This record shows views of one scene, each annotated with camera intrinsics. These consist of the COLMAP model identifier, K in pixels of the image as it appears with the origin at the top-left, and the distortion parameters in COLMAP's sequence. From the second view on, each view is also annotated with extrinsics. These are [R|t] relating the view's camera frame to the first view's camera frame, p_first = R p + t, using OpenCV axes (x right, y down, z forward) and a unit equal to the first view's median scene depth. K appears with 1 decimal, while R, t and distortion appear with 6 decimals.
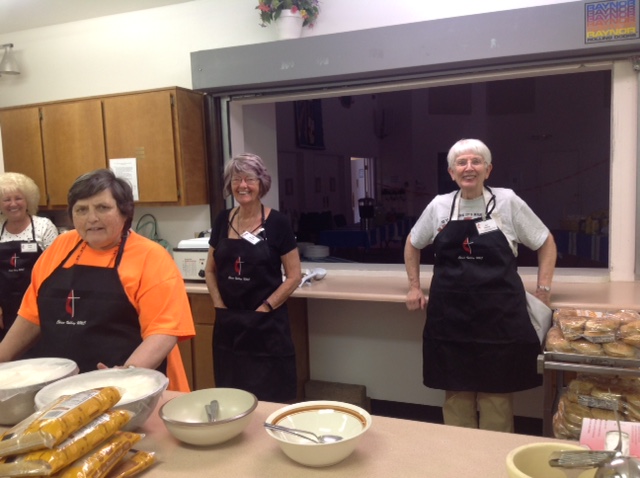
lens RADIAL K [[638.9, 0, 323.7], [0, 638.9, 272.7], [0, 0, 1]] dist [0.230176, -0.272871]
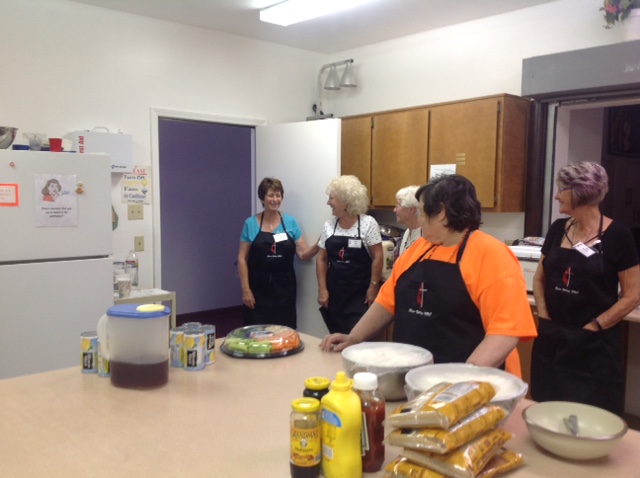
lens RADIAL K [[638.9, 0, 323.7], [0, 638.9, 272.7], [0, 0, 1]] dist [0.230176, -0.272871]
pose [[0.934289, 0.097072, -0.343046, -0.118419], [-0.100535, 0.994904, 0.007720, 0.009703], [0.342047, 0.027276, 0.939287, -0.035508]]
